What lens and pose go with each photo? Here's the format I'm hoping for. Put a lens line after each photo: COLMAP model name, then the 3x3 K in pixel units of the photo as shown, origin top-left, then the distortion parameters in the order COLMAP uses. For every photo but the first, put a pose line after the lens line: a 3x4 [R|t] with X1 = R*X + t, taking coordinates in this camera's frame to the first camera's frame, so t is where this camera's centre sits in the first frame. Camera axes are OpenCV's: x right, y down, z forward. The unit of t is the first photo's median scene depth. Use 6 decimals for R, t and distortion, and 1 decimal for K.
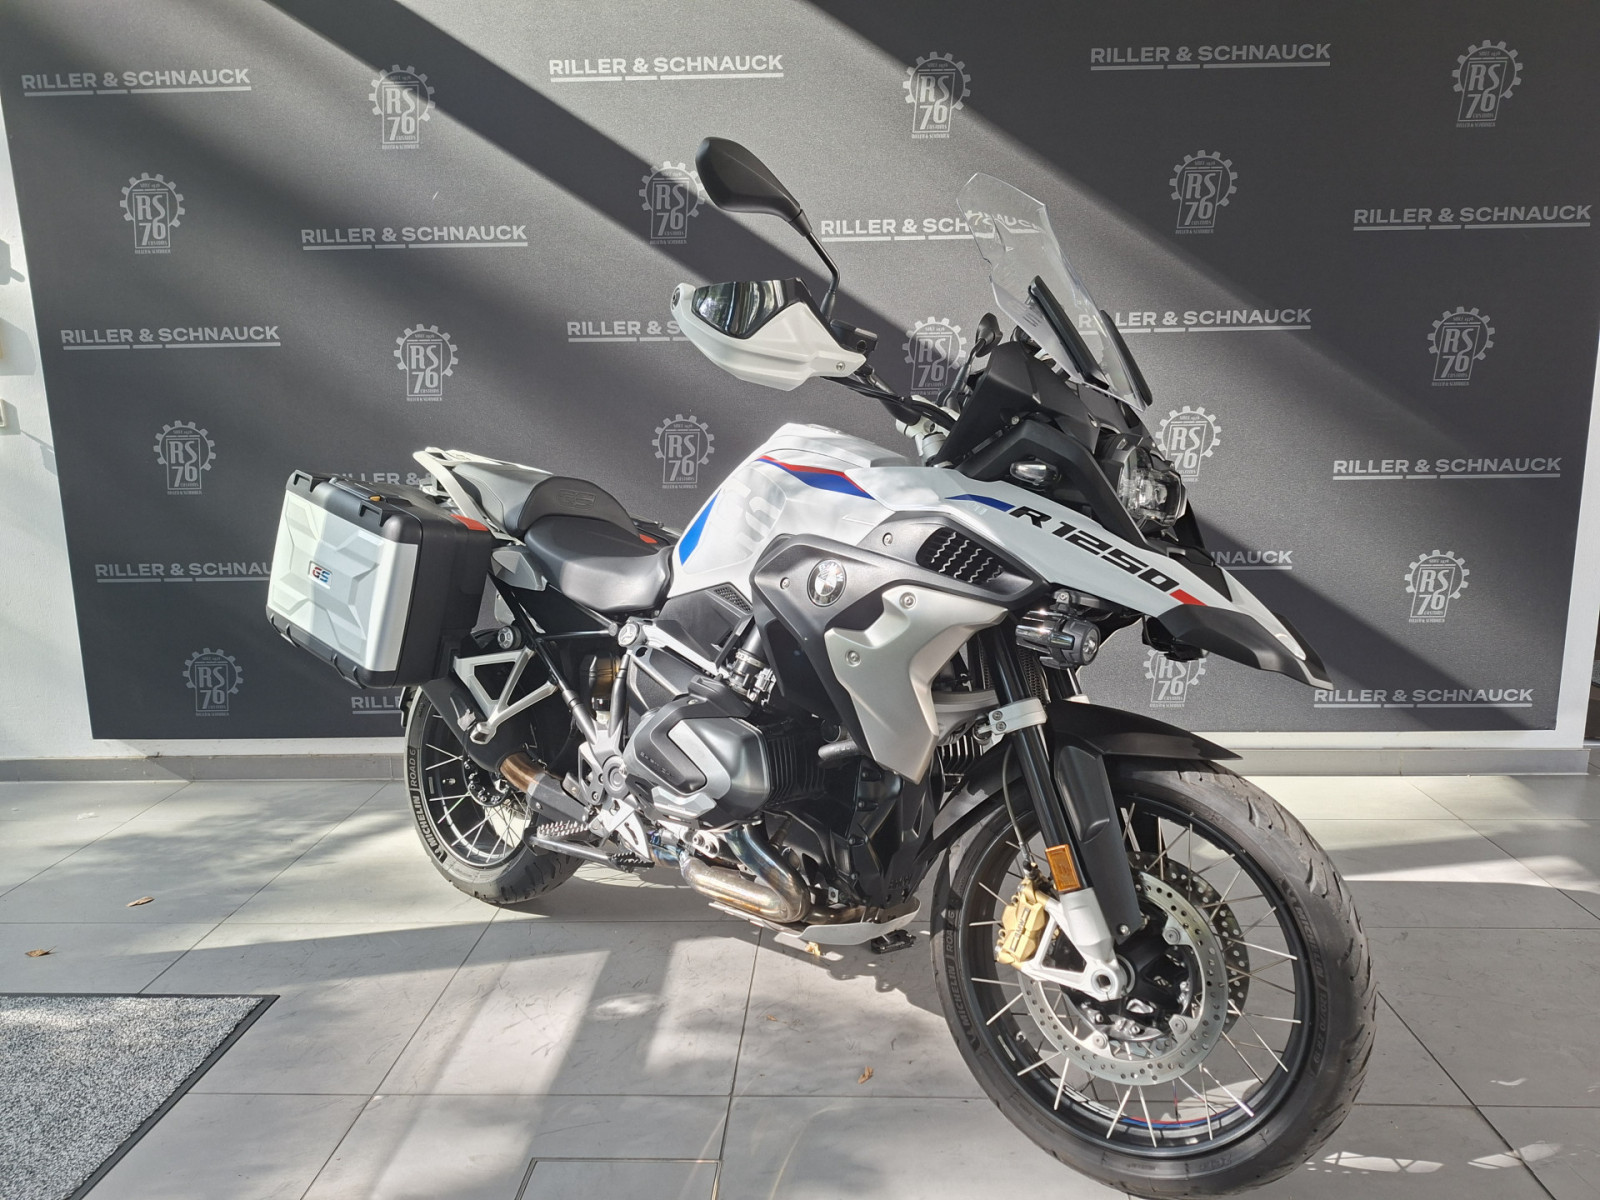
lens RADIAL K [[1135.8, 0, 798.0], [0, 1135.8, 595.1], [0, 0, 1]] dist [0.043182, -0.039915]
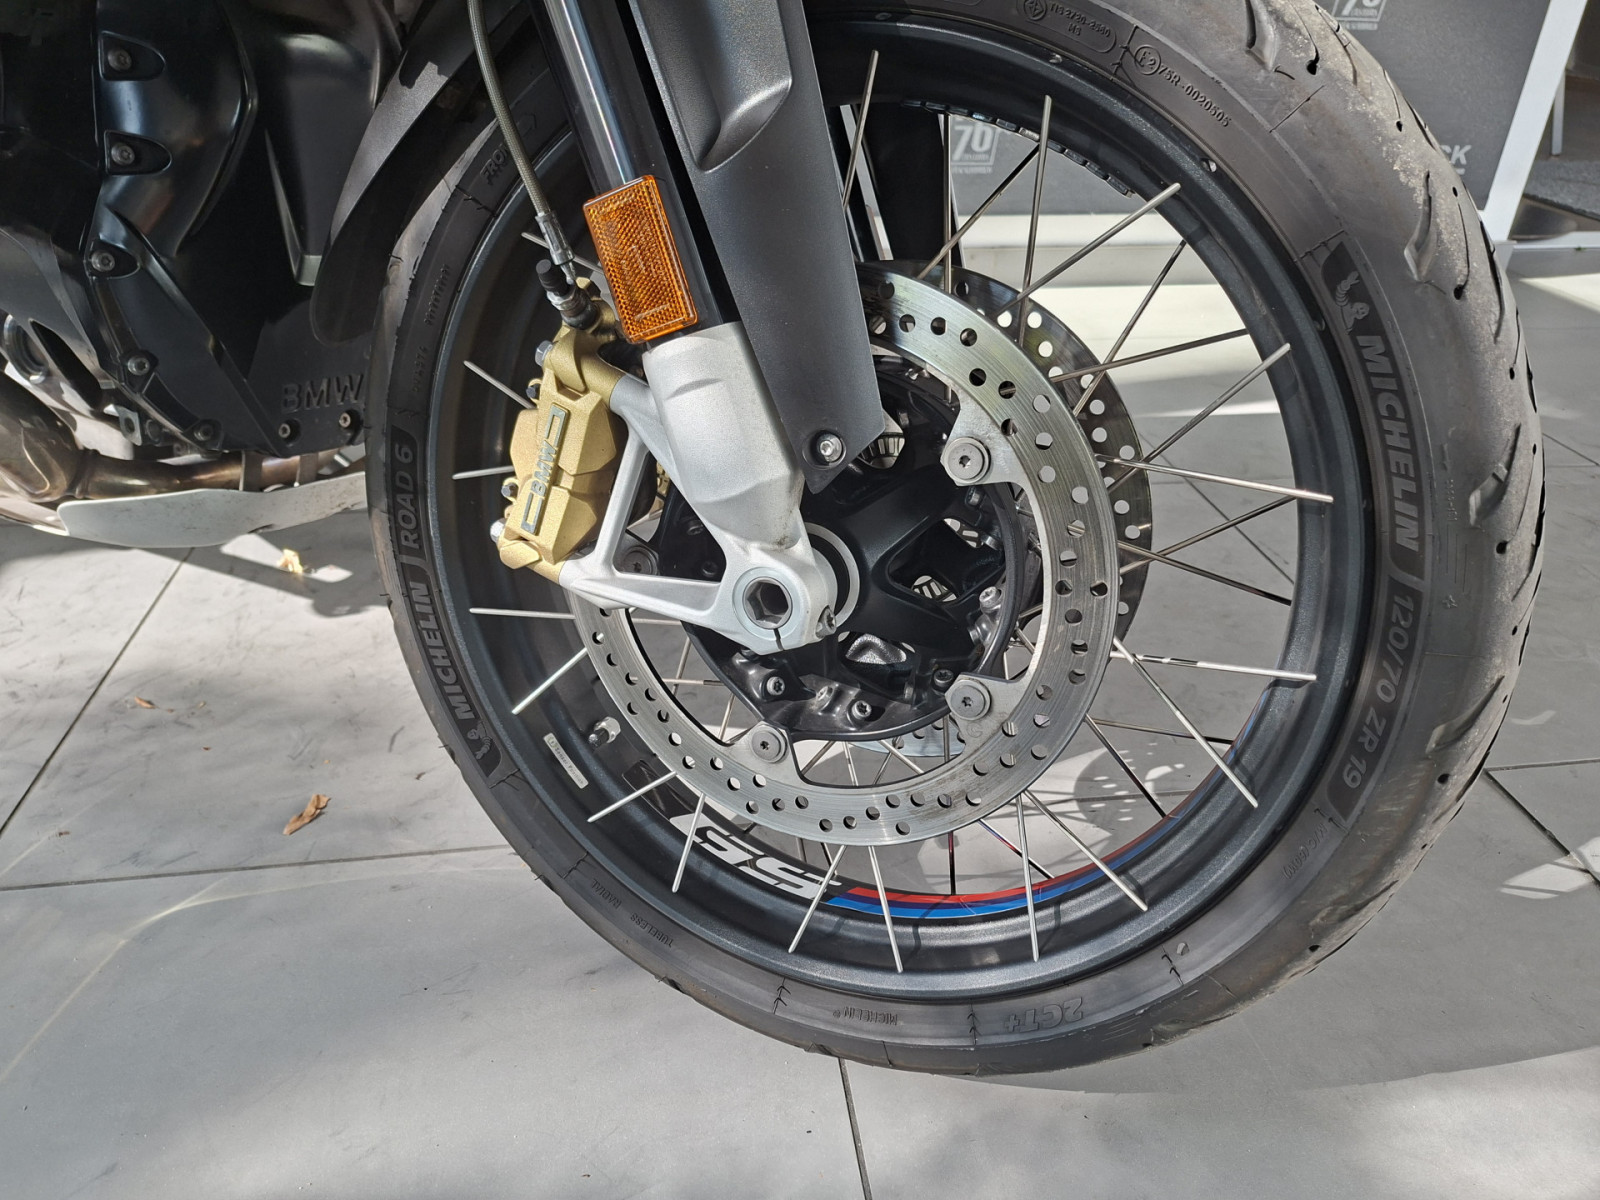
lens RADIAL K [[1135.8, 0, 797.4], [0, 1135.8, 610.4], [0, 0, 1]] dist [0.043182, -0.039915]
pose [[0.982811, -0.061675, 0.174010, 0.207652], [-0.000716, 0.941269, 0.337657, 0.216867], [-0.184615, -0.331978, 0.925045, 0.656276]]
